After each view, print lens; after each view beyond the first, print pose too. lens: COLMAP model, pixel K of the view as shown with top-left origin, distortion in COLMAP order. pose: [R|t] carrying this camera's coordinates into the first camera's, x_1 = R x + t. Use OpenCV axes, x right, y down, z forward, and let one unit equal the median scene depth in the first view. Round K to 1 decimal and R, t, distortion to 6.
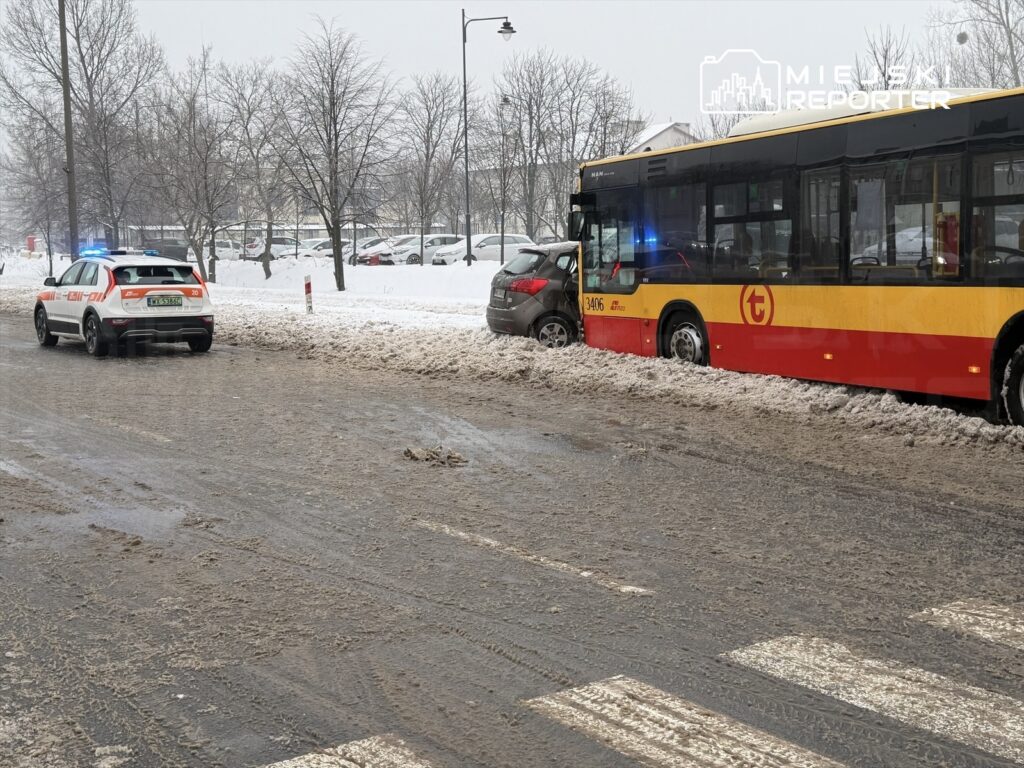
lens RADIAL K [[1266.1, 0, 512.9], [0, 1266.1, 383.3], [0, 0, 1]] dist [0.142931, 0.000000]
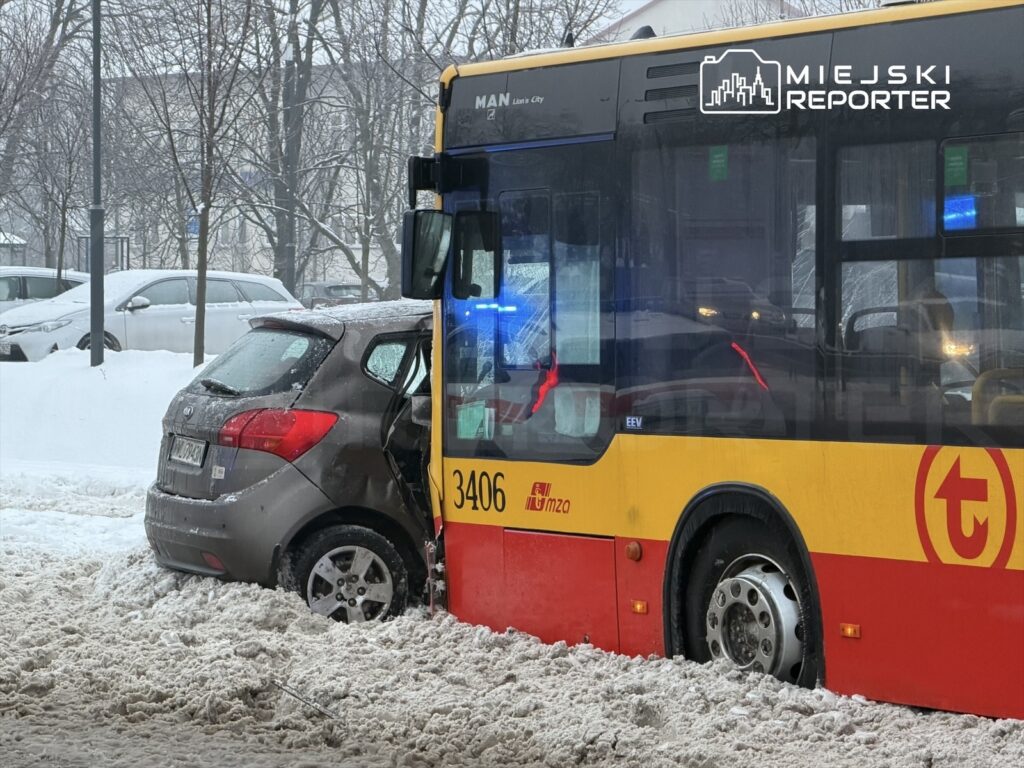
lens RADIAL K [[3842.3, 0, 513.7], [0, 3842.3, 384.9], [0, 0, 1]] dist [0.068011, 0.000000]
pose [[0.997033, 0.024836, 0.072854, 0.000576], [-0.018244, 0.995794, -0.089786, -0.000811], [-0.074778, 0.088191, 0.993293, 0.010844]]
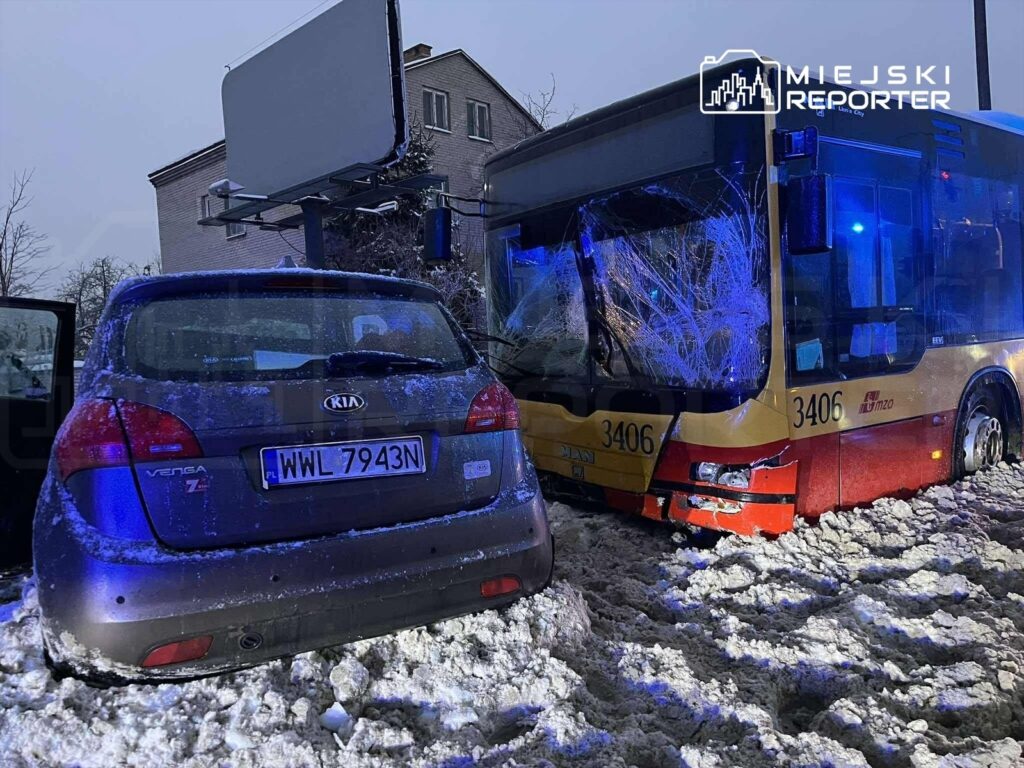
lens RADIAL K [[774.4, 0, 515.9], [0, 774.4, 390.5], [0, 0, 1]] dist [0.059949, -0.018893]
pose [[-0.197787, -0.018902, 0.980063, -0.196417], [0.161270, 0.985563, 0.051554, -0.113998], [-0.966888, 0.168252, -0.191884, 1.331448]]
